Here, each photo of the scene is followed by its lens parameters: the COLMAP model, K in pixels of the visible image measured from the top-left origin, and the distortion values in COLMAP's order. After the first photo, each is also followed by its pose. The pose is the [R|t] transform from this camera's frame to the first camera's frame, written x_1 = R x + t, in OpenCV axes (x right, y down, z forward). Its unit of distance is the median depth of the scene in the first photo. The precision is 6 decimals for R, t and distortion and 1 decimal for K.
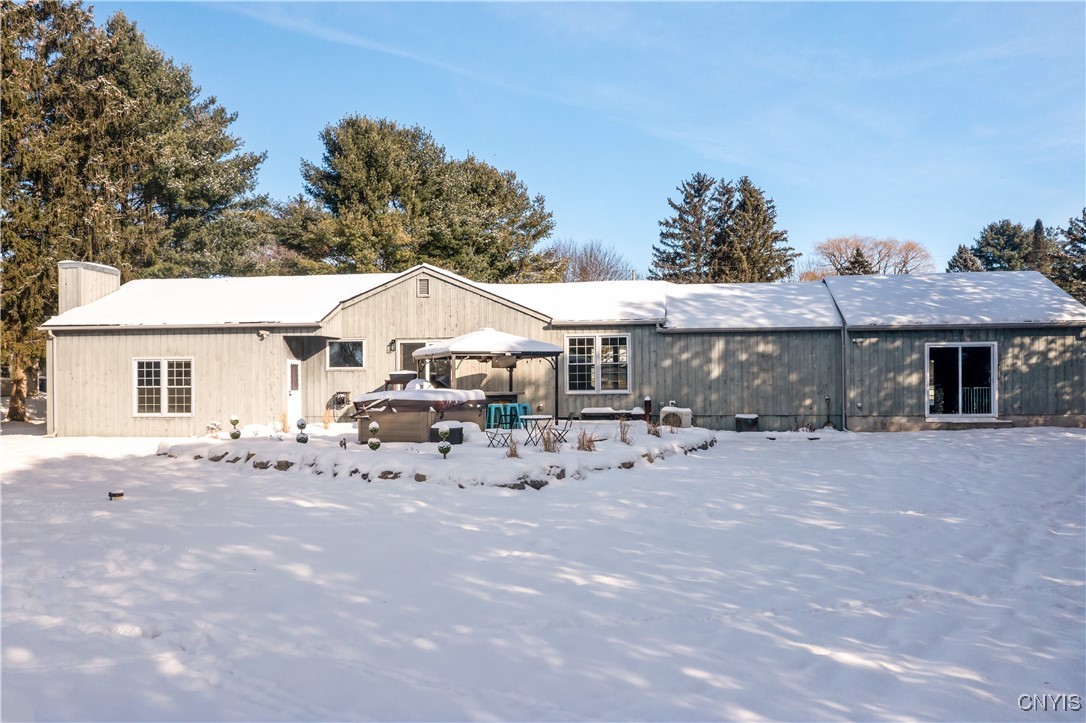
lens RADIAL K [[1075.2, 0, 543.0], [0, 1075.2, 361.5], [0, 0, 1]] dist [0.016407, 0.028199]
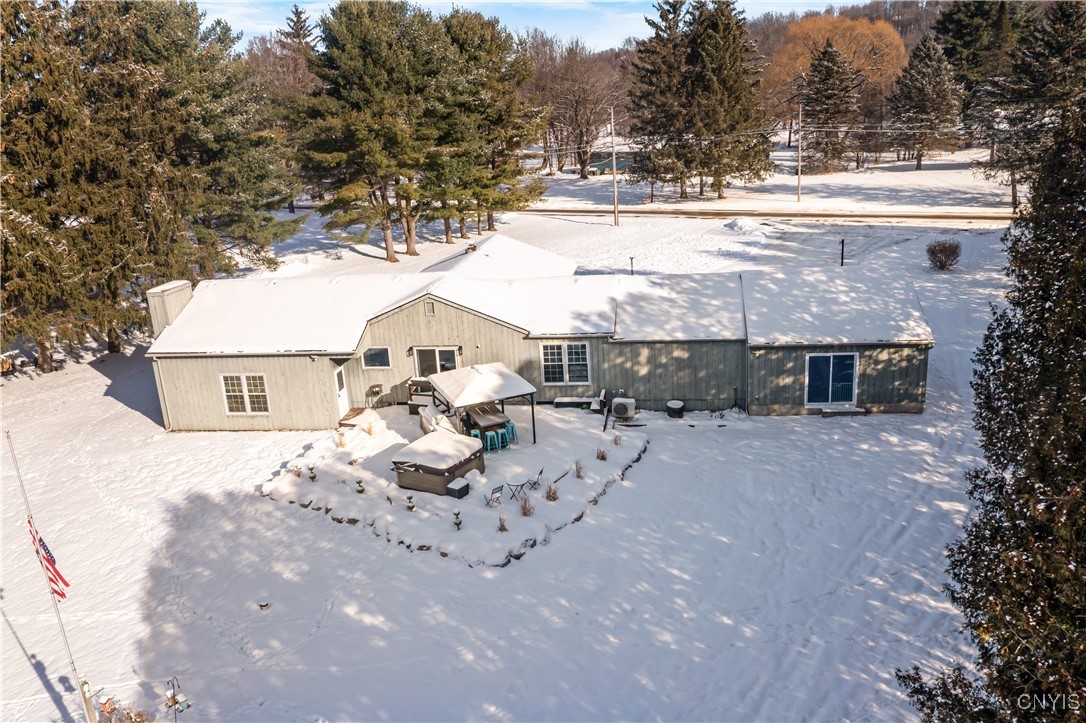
lens RADIAL K [[1075.2, 0, 543.0], [0, 1075.2, 361.5], [0, 0, 1]] dist [0.016407, 0.028199]
pose [[0.998504, -0.050087, -0.021929, 0.052186], [0.054548, 0.940037, 0.336681, -0.448501], [0.003750, -0.337374, 0.941363, -0.255270]]
